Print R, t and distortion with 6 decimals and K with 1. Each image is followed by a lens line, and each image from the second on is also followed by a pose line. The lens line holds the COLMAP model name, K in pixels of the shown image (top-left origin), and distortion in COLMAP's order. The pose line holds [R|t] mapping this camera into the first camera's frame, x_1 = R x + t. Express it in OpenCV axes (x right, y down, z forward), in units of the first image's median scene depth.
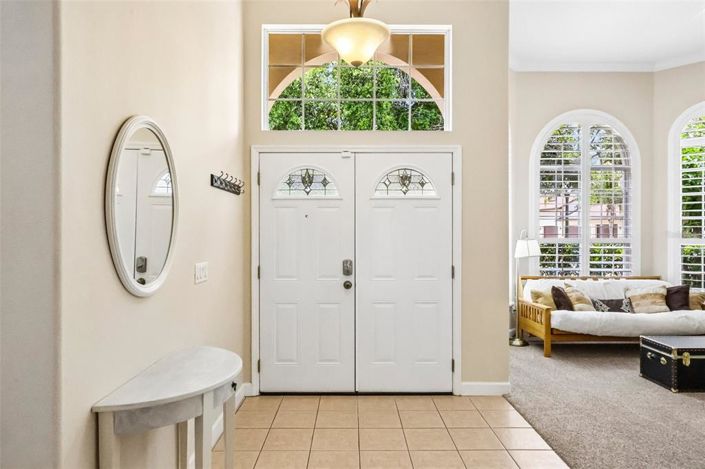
lens RADIAL K [[423.8, 0, 351.6], [0, 423.8, 235.2], [0, 0, 1]] dist [-0.007675, -0.000466]
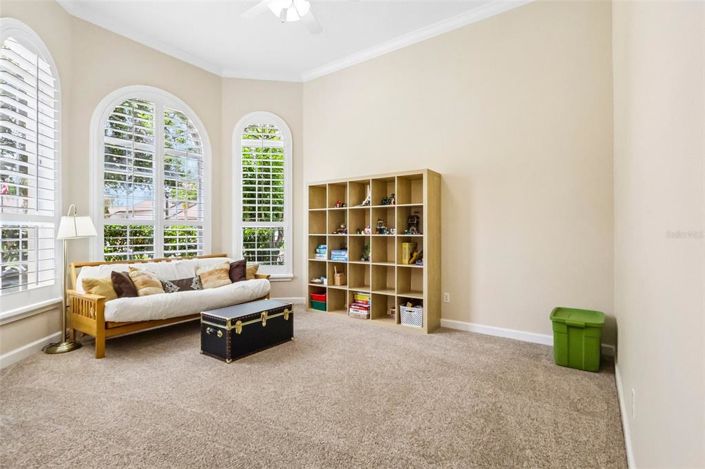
lens RADIAL K [[333.7, 0, 353.2], [0, 333.7, 232.8], [0, 0, 1]] dist [0.001690, 0.000659]
pose [[0.576616, -0.002798, 0.817011, 0.204875], [0.003140, 0.999994, 0.001209, 0.043110], [-0.817010, 0.001869, 0.576621, 0.210142]]
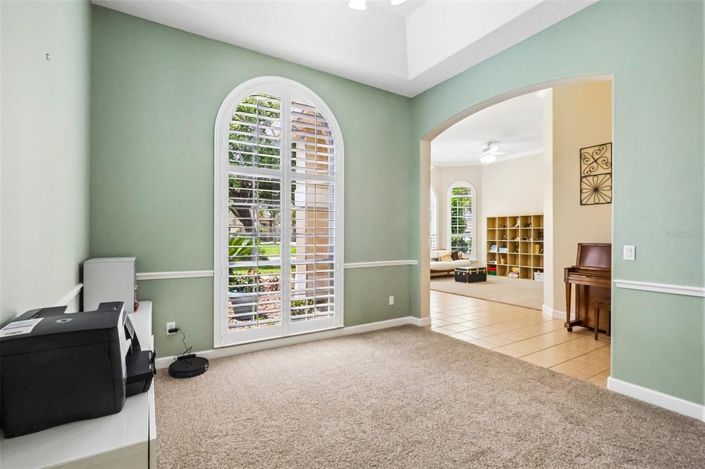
lens RADIAL K [[333.7, 0, 351.4], [0, 333.7, 231.7], [0, 0, 1]] dist [0.001690, 0.000659]
pose [[0.845149, 0.007159, 0.534483, -0.892416], [-0.001931, 0.999945, -0.010339, 0.018599], [-0.534528, 0.007706, 0.845116, -0.427081]]
